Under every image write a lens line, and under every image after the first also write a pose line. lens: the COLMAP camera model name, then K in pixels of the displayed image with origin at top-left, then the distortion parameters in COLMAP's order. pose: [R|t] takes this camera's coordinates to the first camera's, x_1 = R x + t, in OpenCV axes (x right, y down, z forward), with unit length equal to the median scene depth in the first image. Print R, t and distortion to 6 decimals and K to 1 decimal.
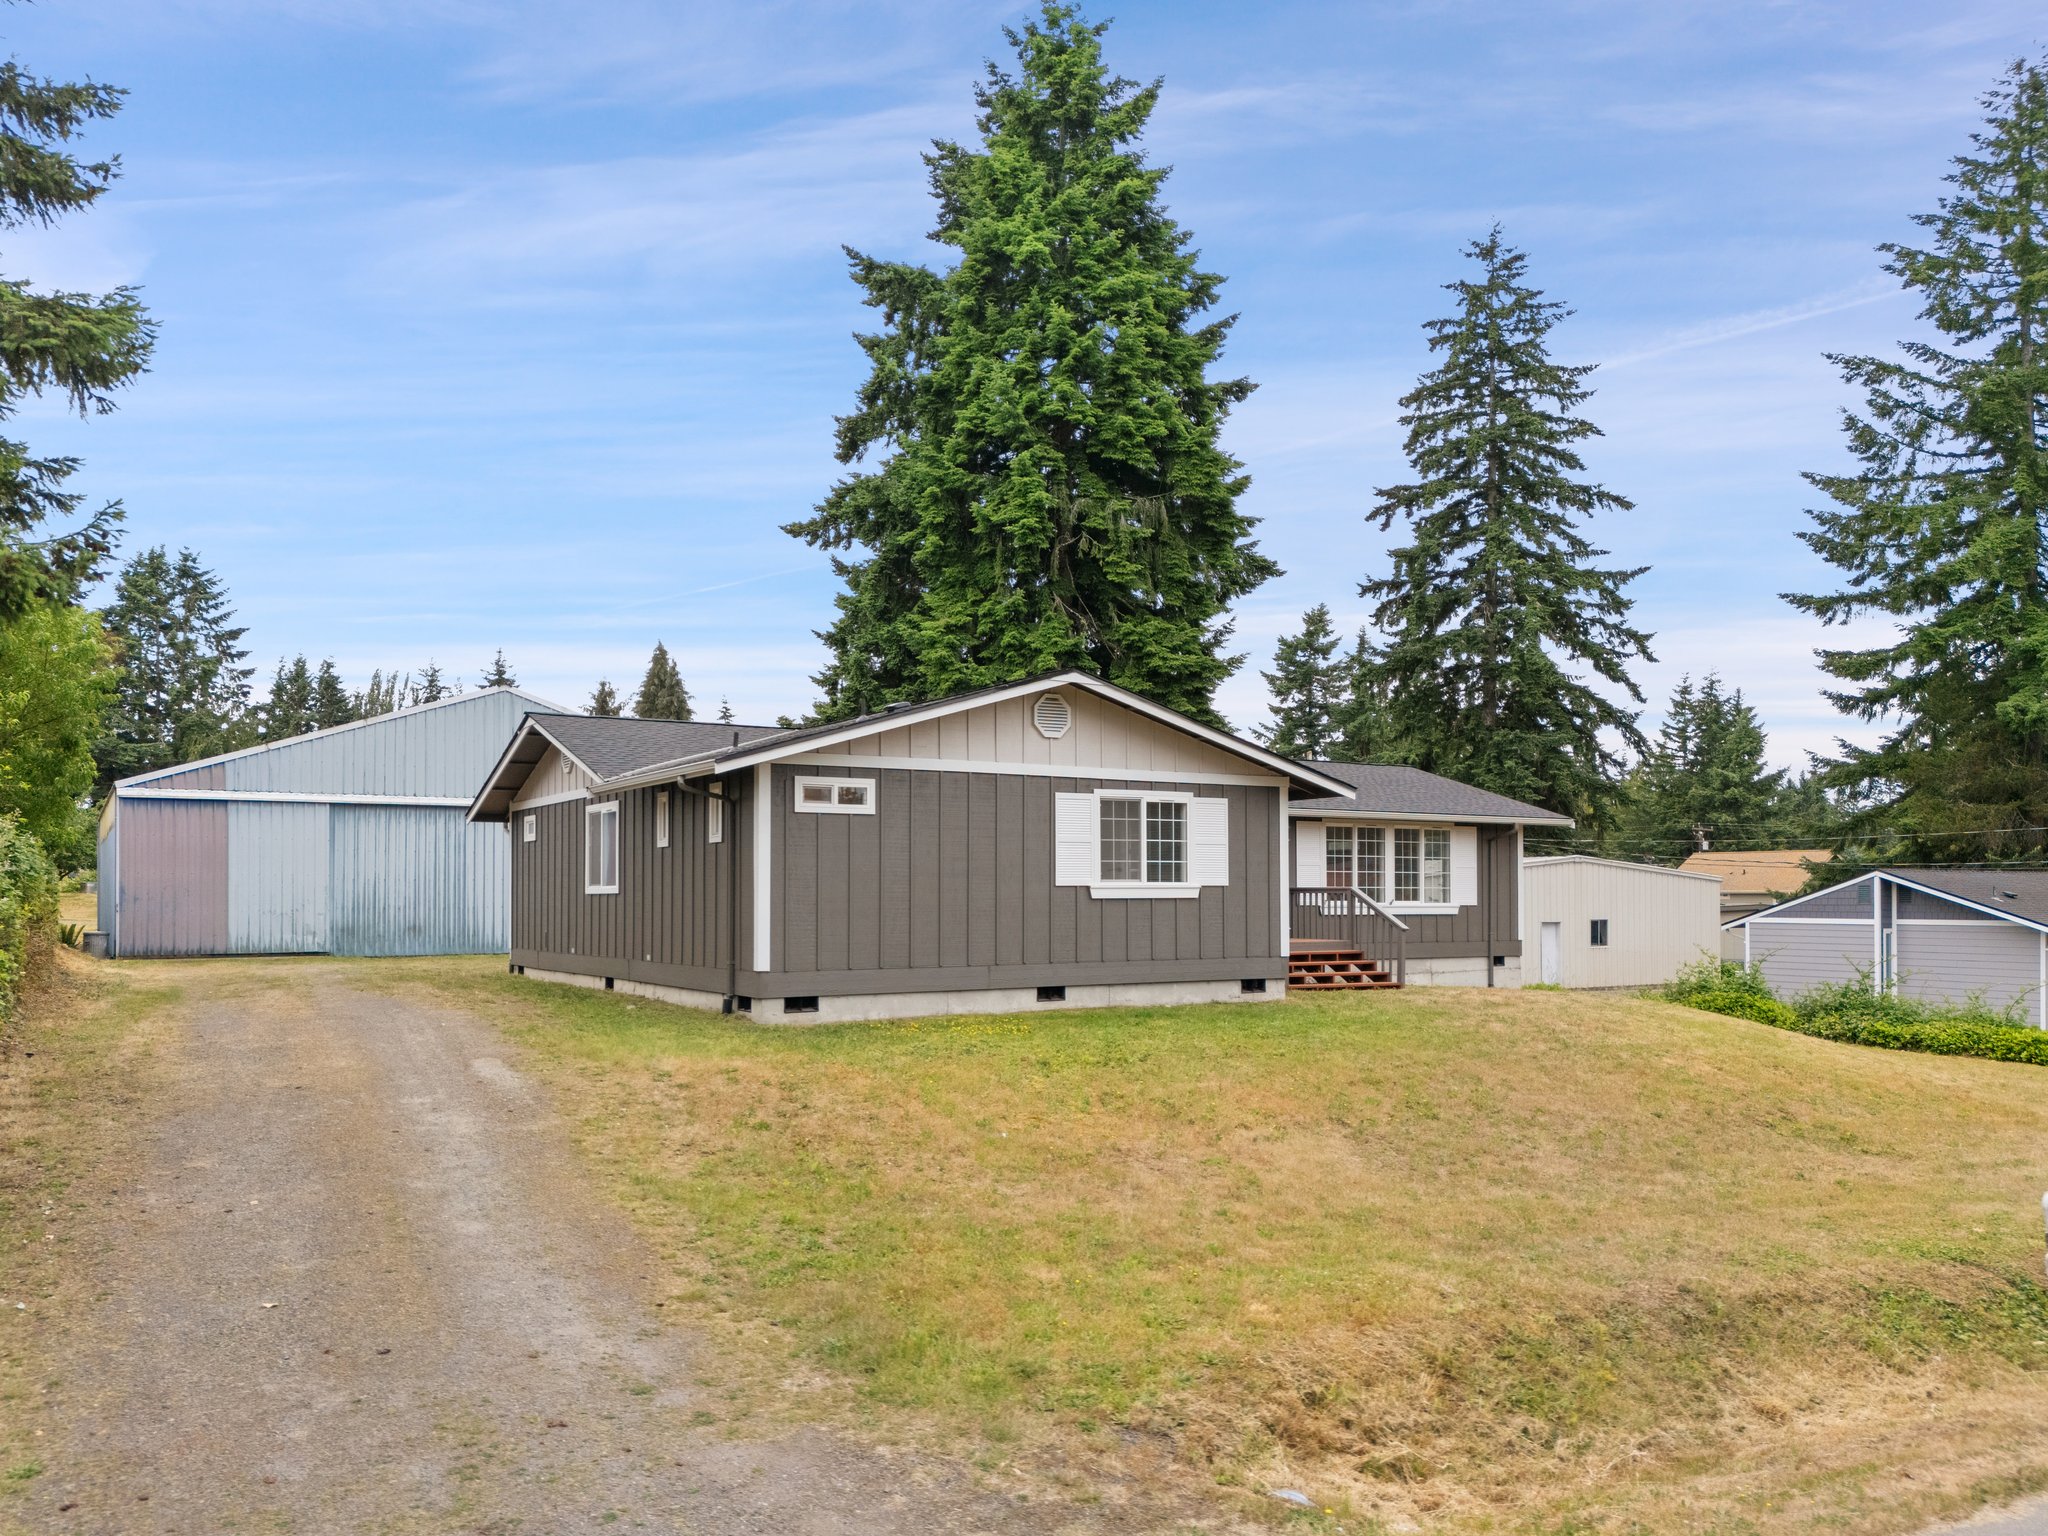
lens RADIAL K [[1508.2, 0, 980.6], [0, 1508.2, 884.1], [0, 0, 1]] dist [0.088533, -0.002670]
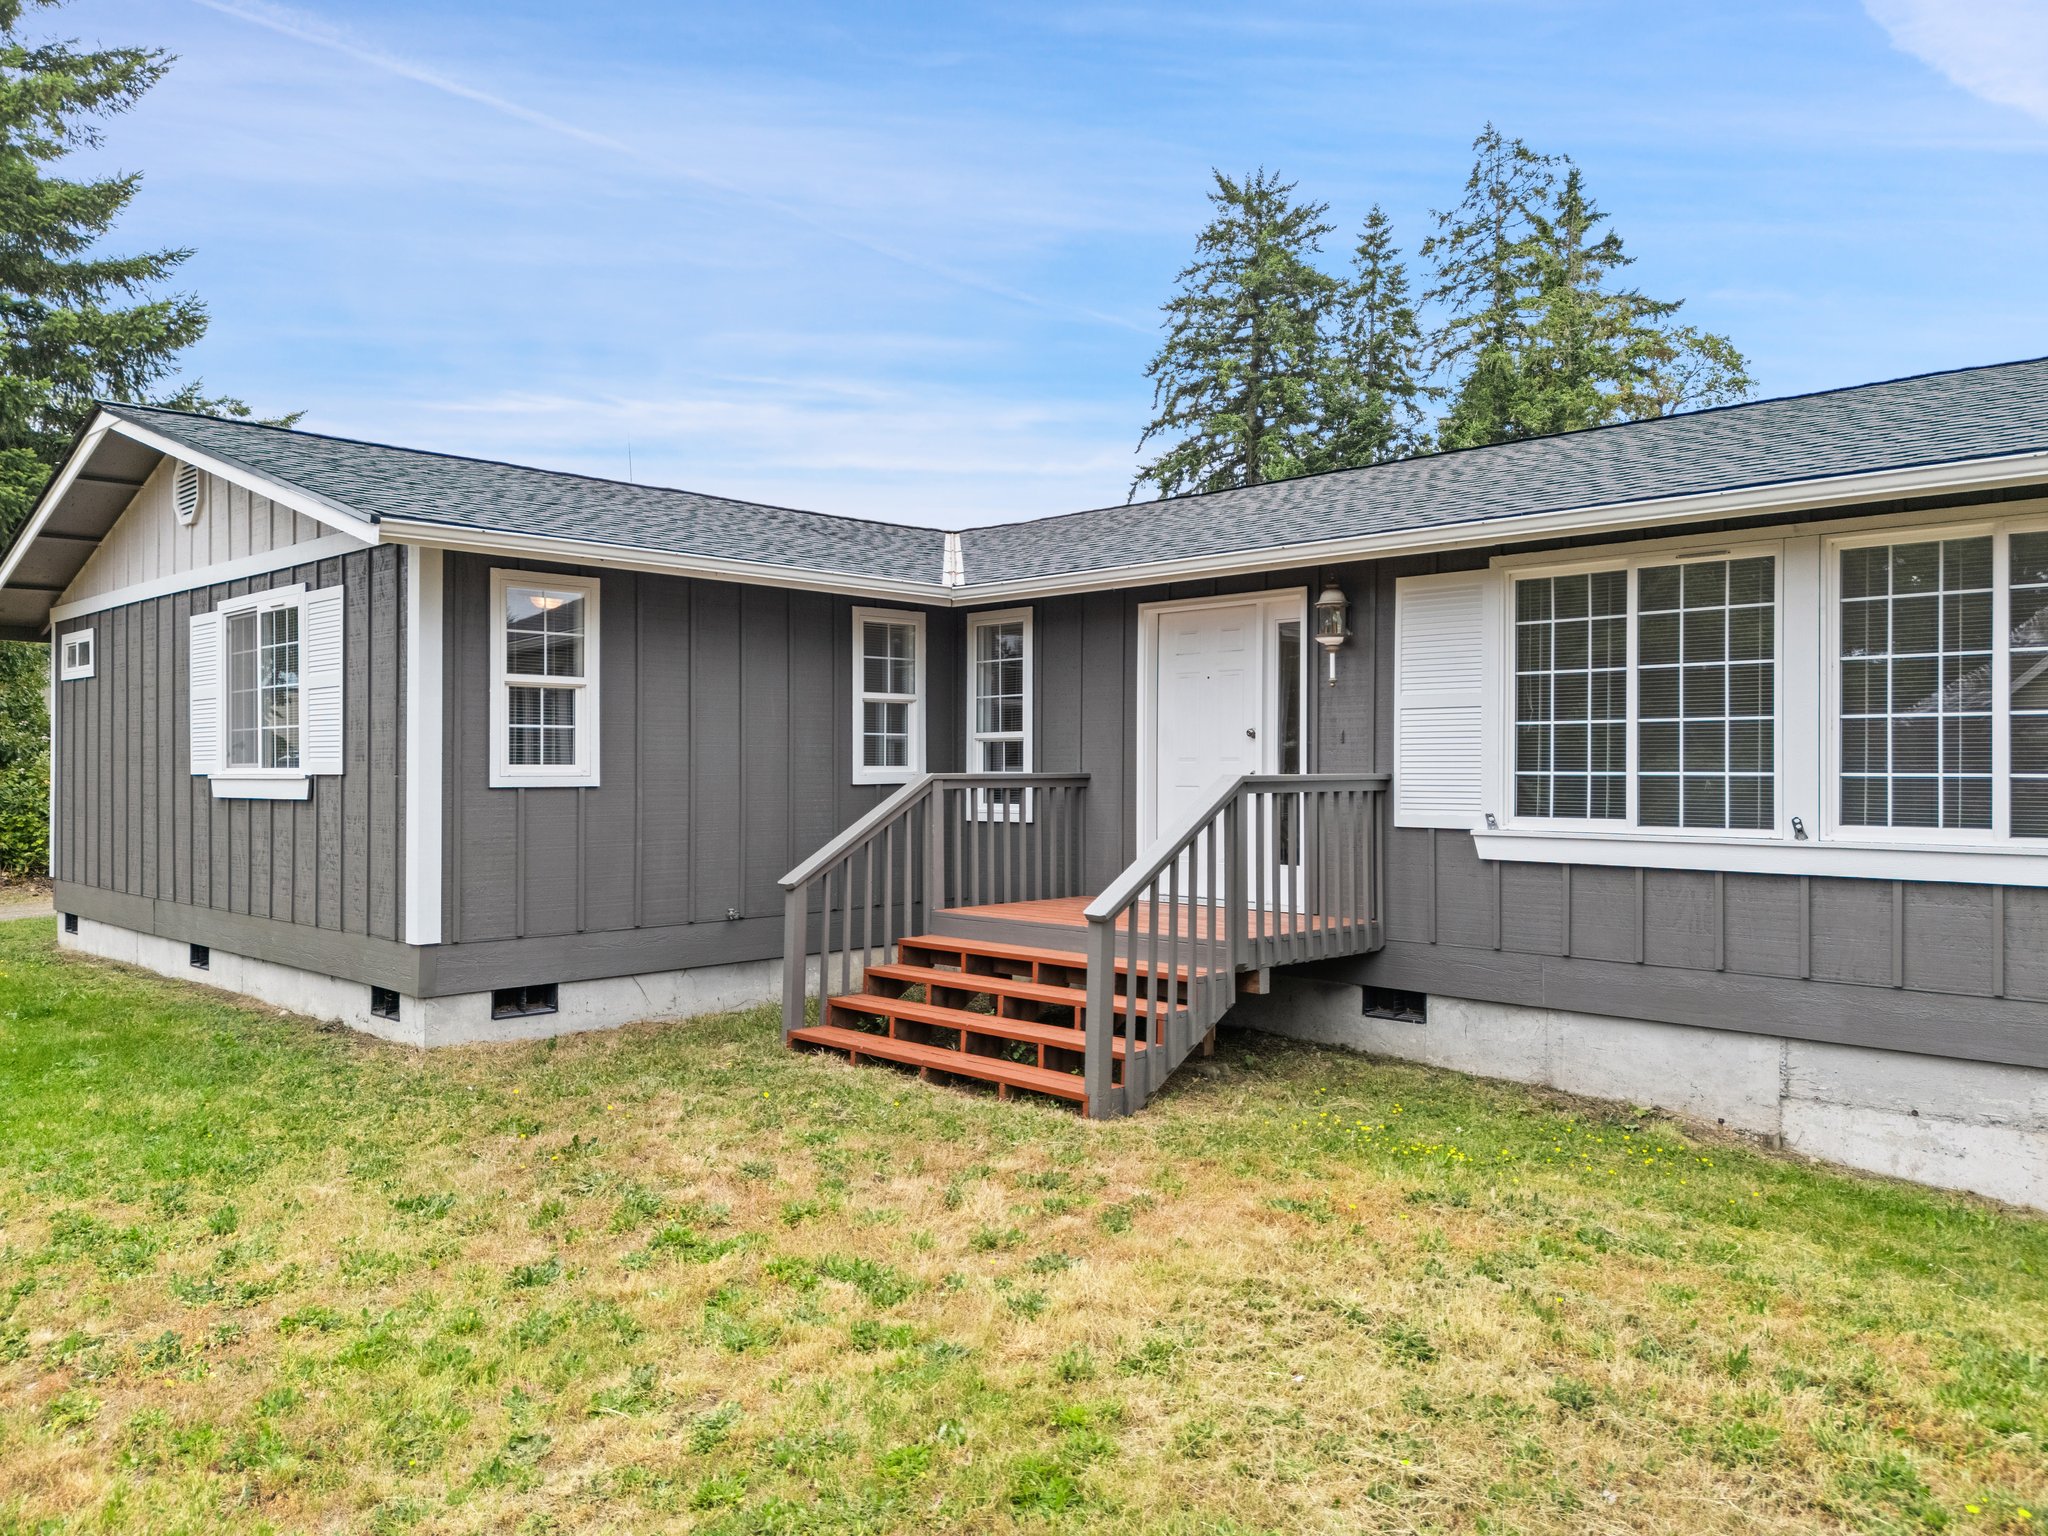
lens RADIAL K [[1507.6, 0, 1023.4], [0, 1507.6, 758.5], [0, 0, 1]] dist [0.060187, -0.041538]
pose [[0.263317, -0.002637, -0.964706, 0.560349], [0.007928, 0.999968, -0.000569, -0.001682], [0.964677, -0.007498, 0.263329, 0.905766]]
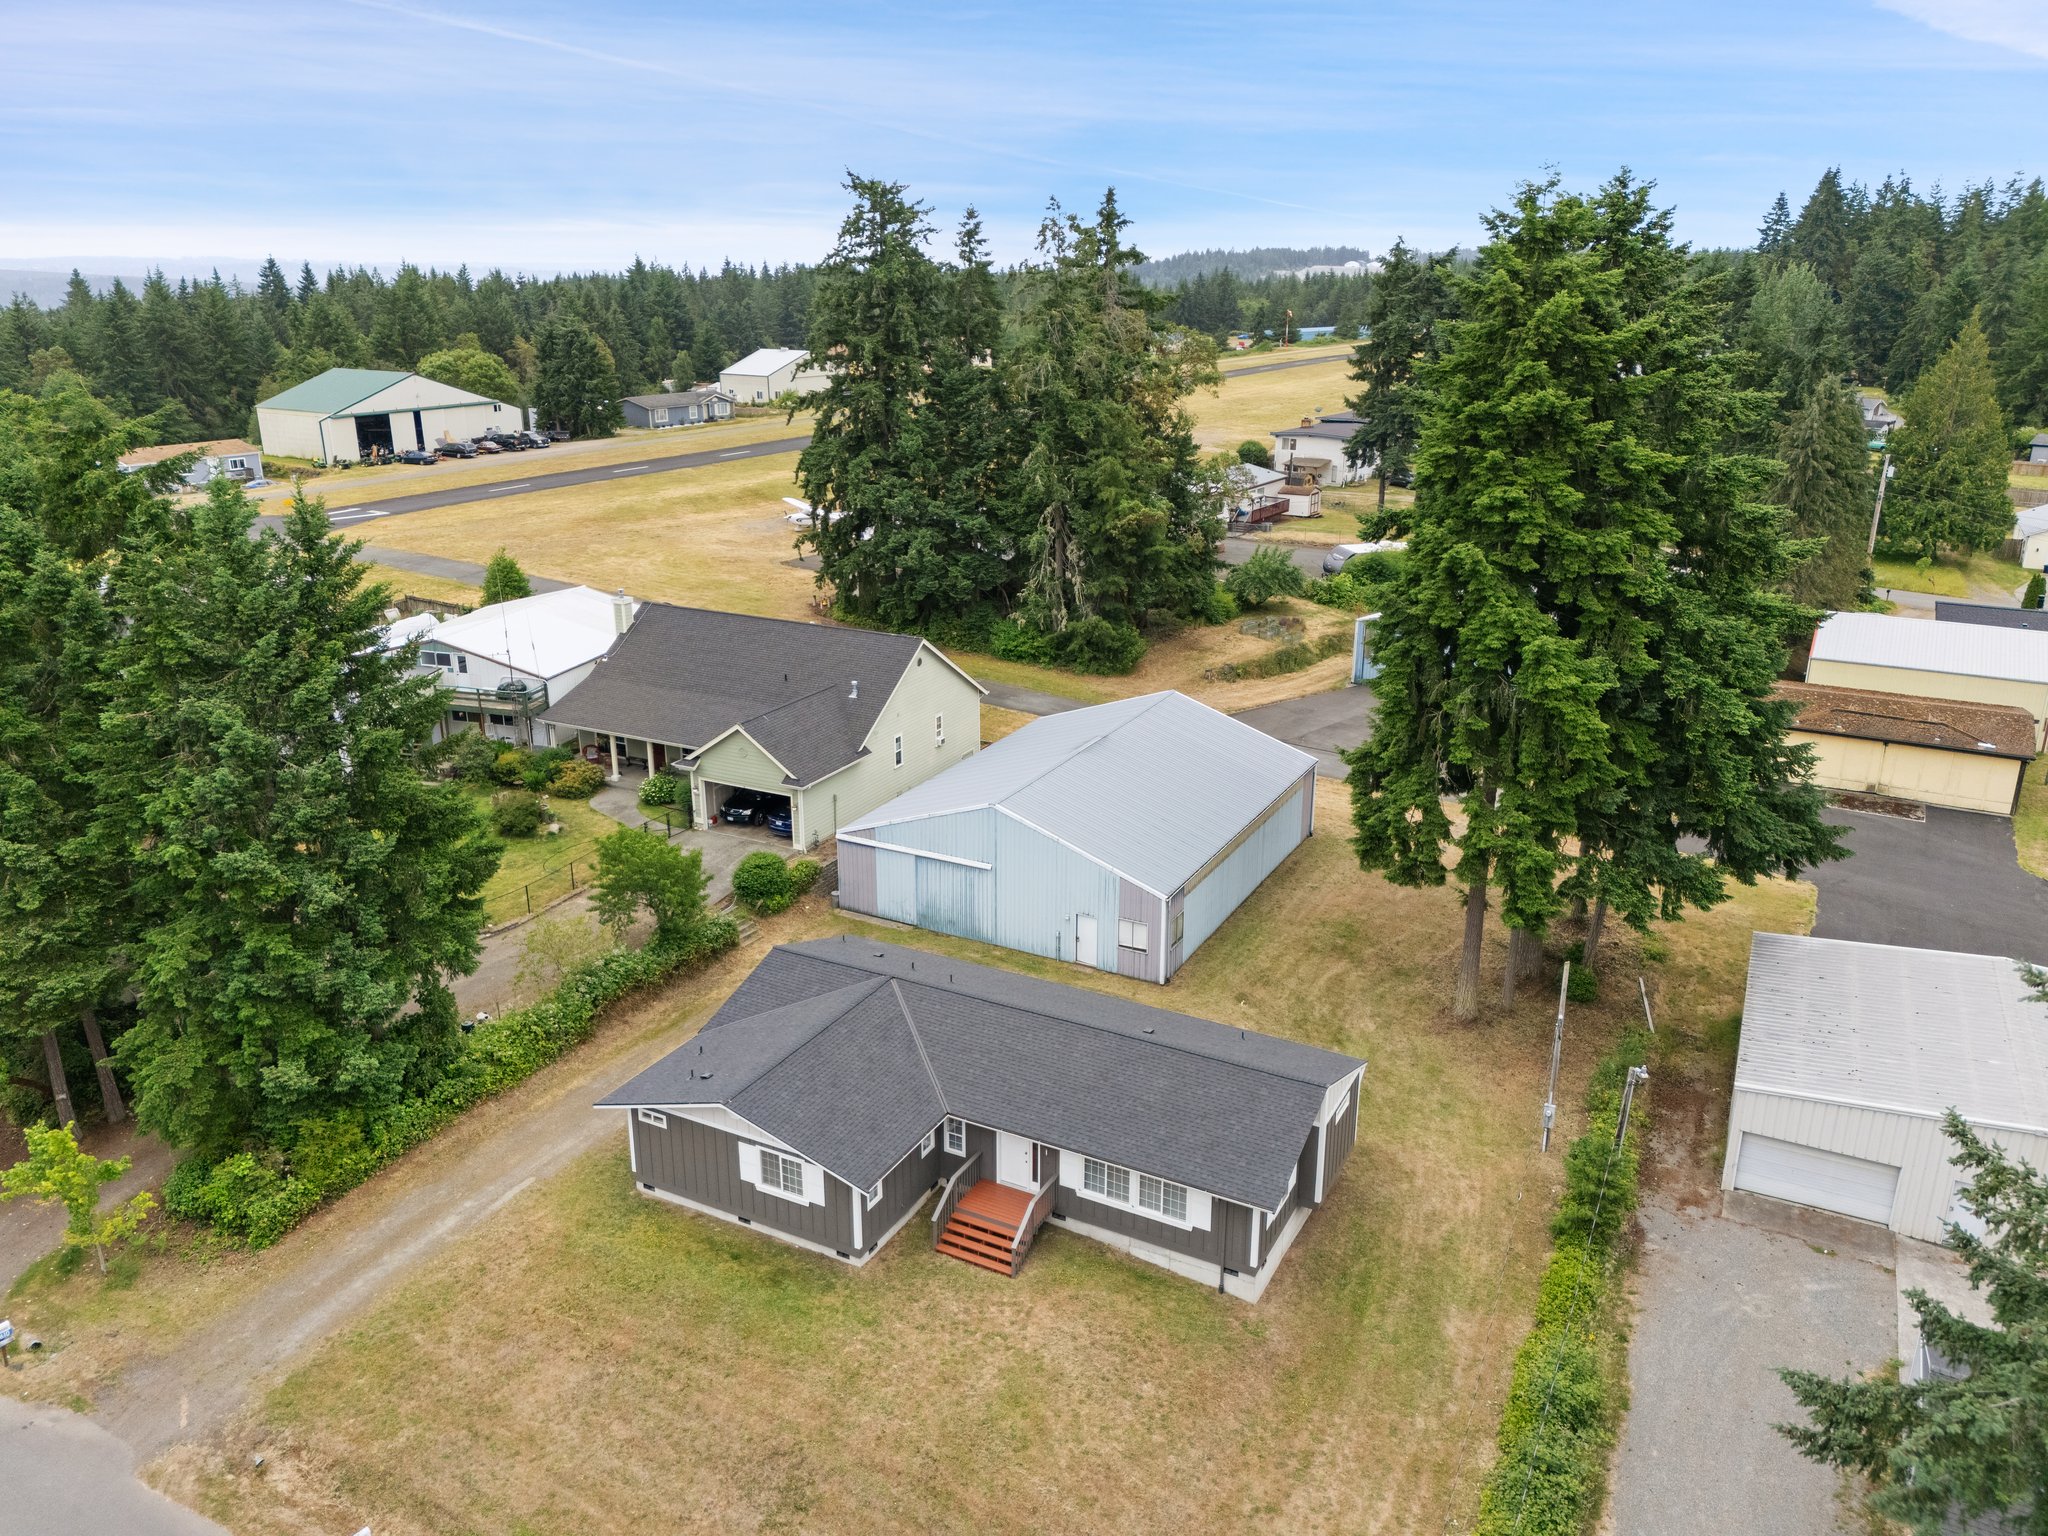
lens RADIAL K [[1473.5, 0, 1030.9], [0, 1473.5, 766.7], [0, 0, 1]] dist [0.061493, -0.000350]
pose [[0.532816, 0.268134, -0.802628, 1.438653], [0.007970, 0.946842, 0.321602, -0.979981], [0.846193, -0.177751, 0.502356, 0.298891]]
